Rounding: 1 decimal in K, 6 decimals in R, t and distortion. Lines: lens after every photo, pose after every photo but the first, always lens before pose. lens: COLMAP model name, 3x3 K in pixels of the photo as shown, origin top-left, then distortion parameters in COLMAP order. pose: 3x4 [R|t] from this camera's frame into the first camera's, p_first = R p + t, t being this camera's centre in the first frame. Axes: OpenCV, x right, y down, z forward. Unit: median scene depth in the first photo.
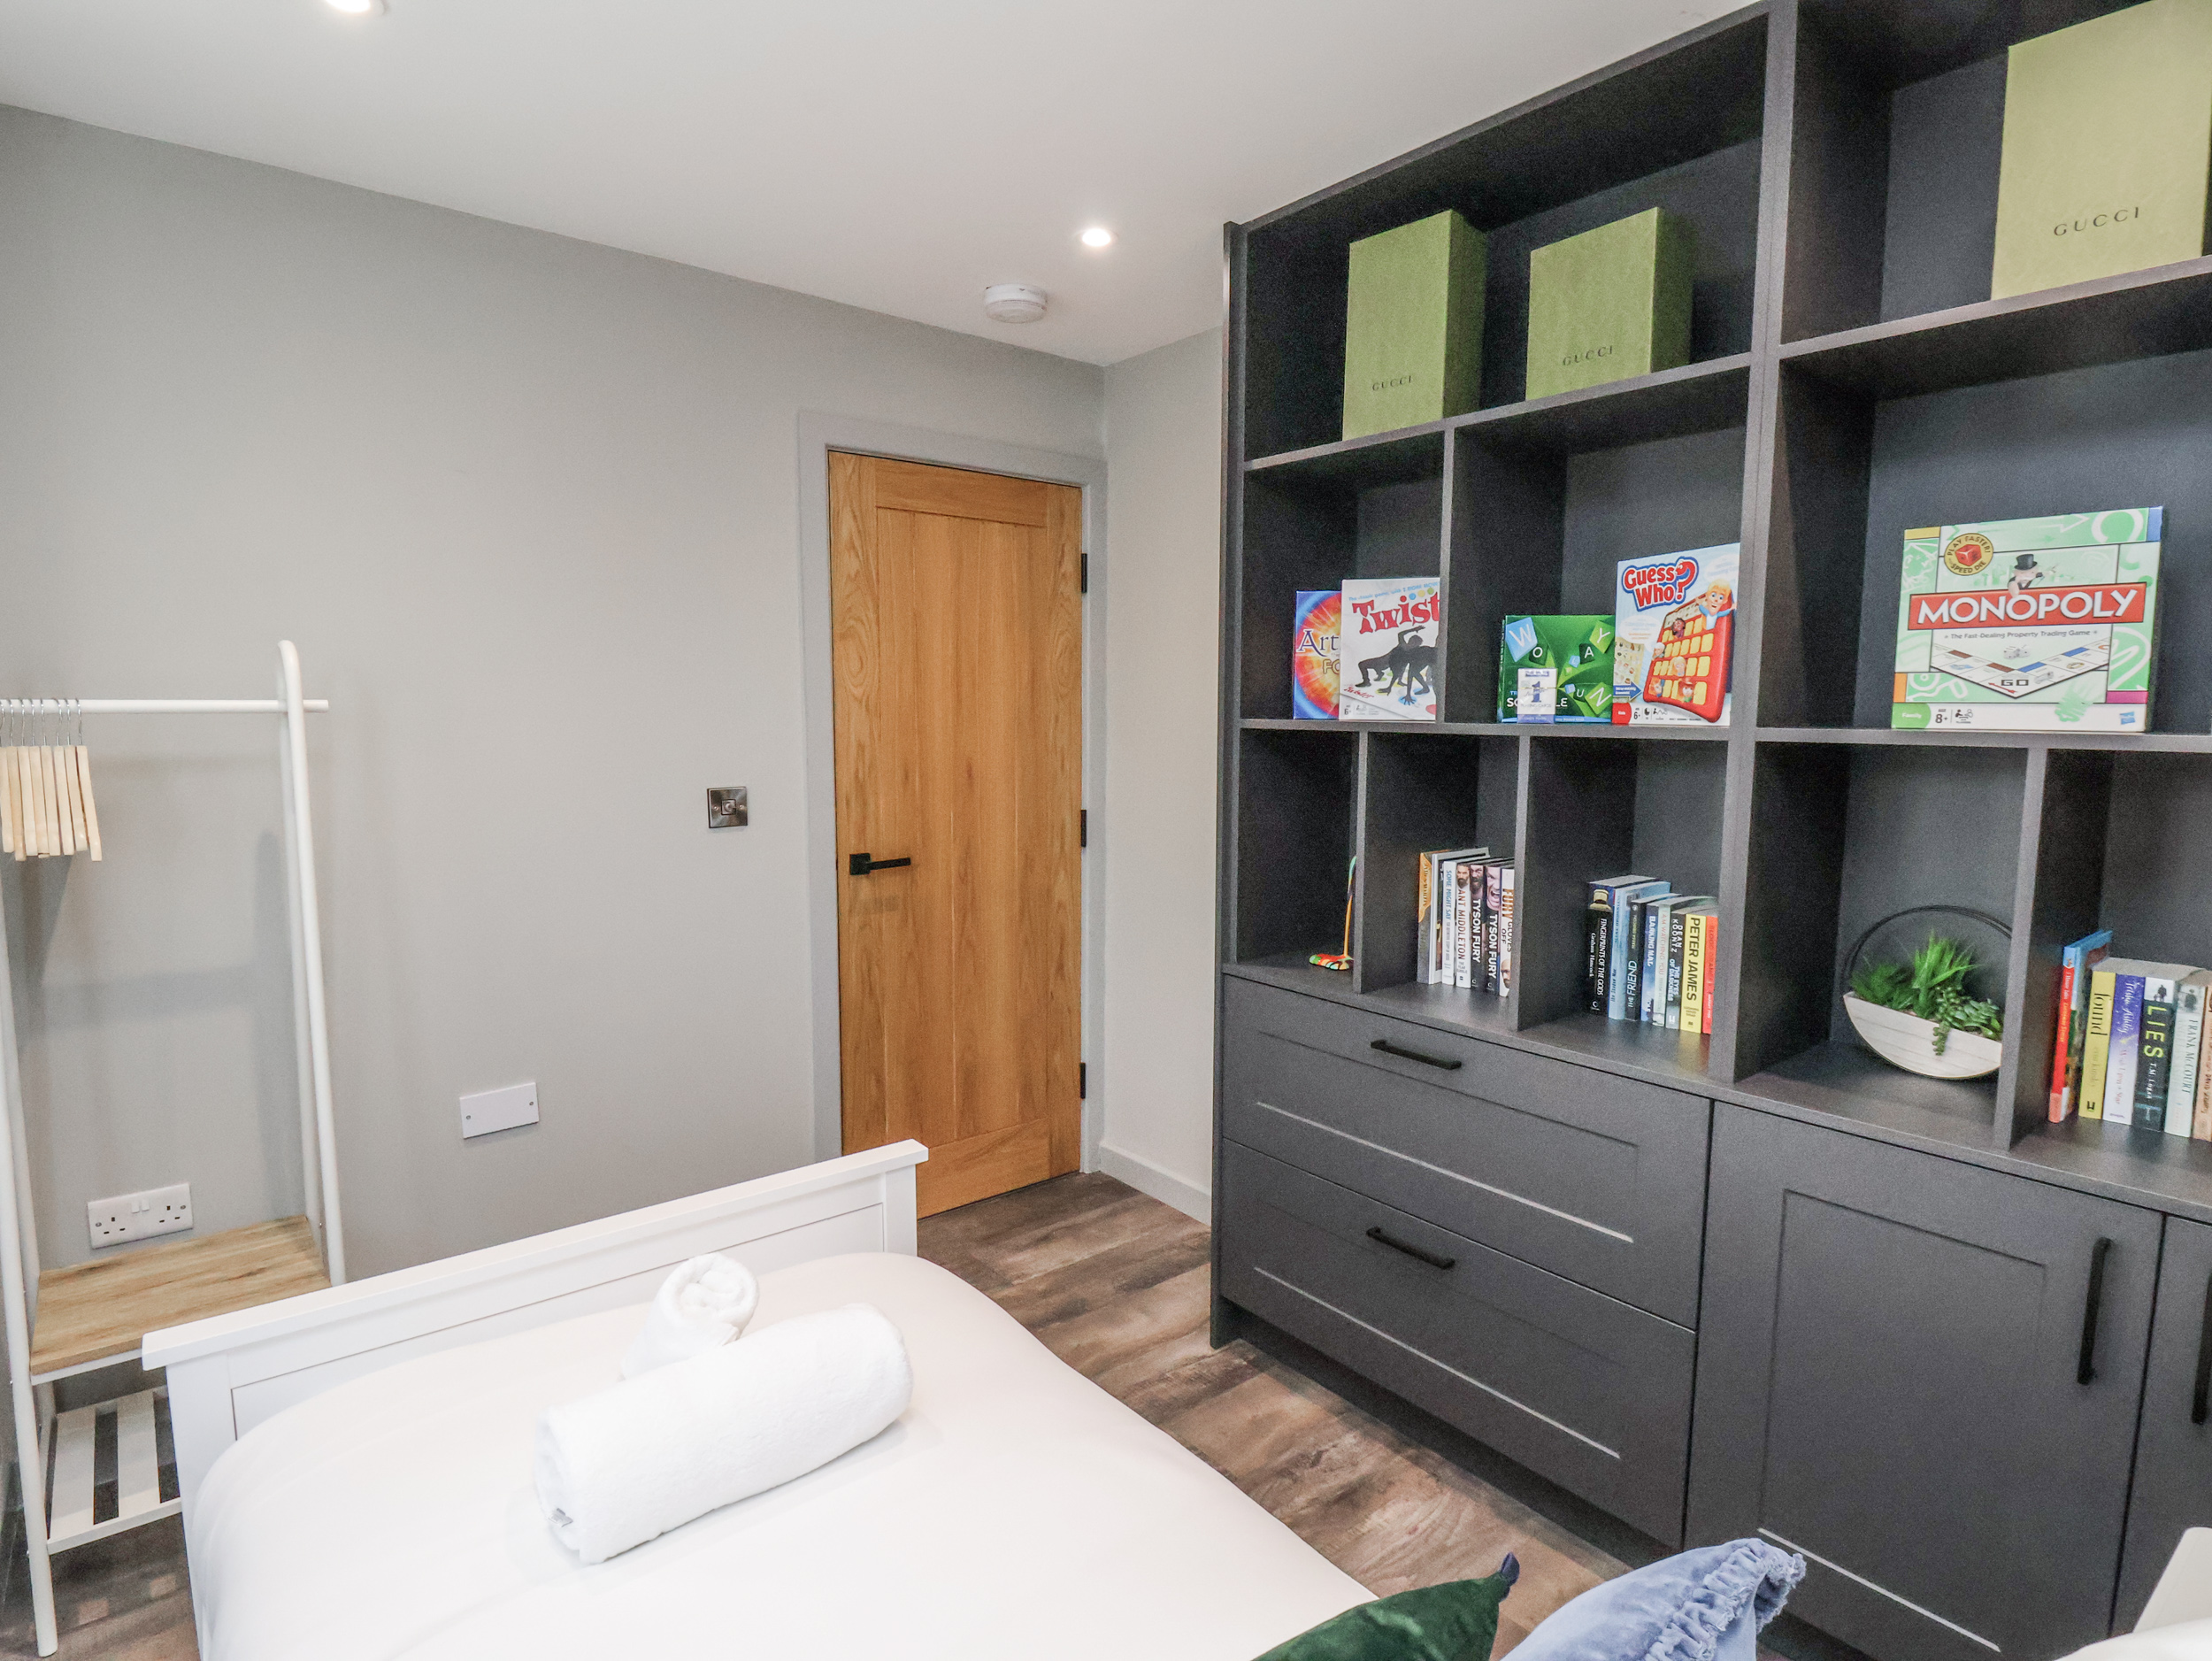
lens RADIAL K [[1162.9, 0, 1110.9], [0, 1162.9, 840.4], [0, 0, 1]] dist [-0.000534, -0.011326]
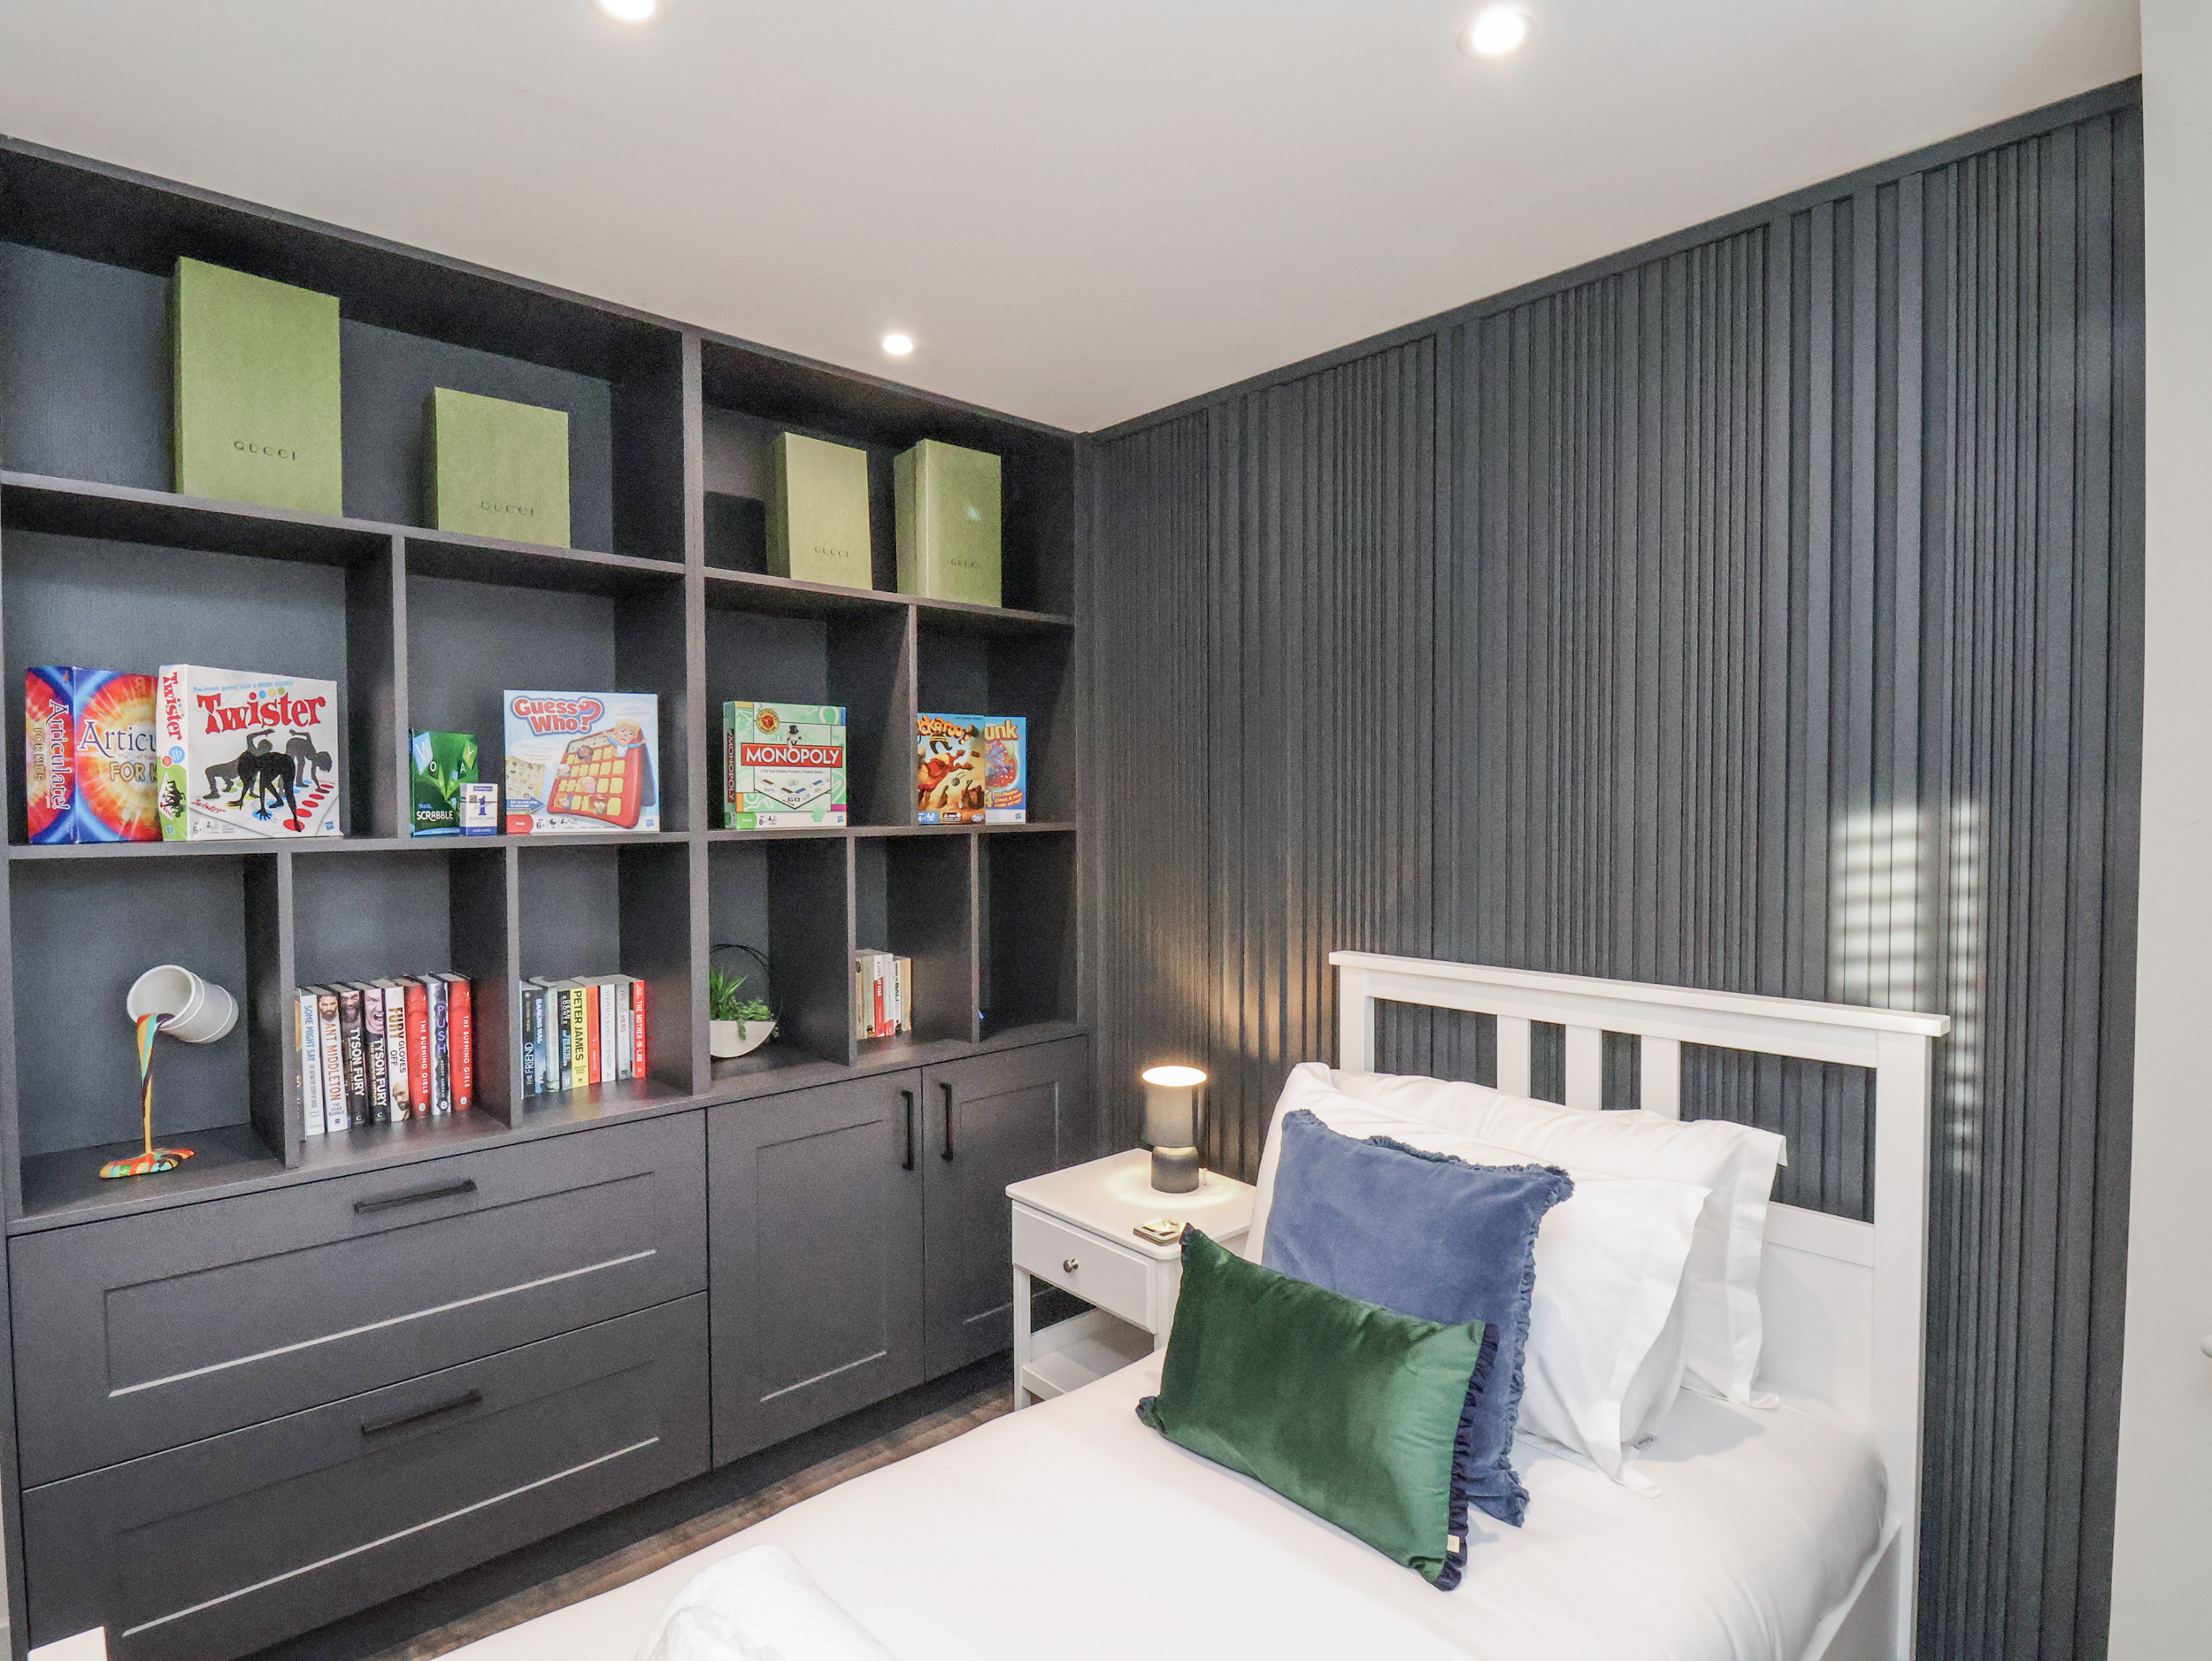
lens RADIAL K [[1162.9, 0, 1110.9], [0, 1162.9, 840.4], [0, 0, 1]] dist [-0.000534, -0.011326]
pose [[-0.073436, -0.033727, 0.996729, -0.736065], [0.121434, 0.991689, 0.042504, -0.072544], [-0.989879, 0.124158, -0.068730, 0.517590]]
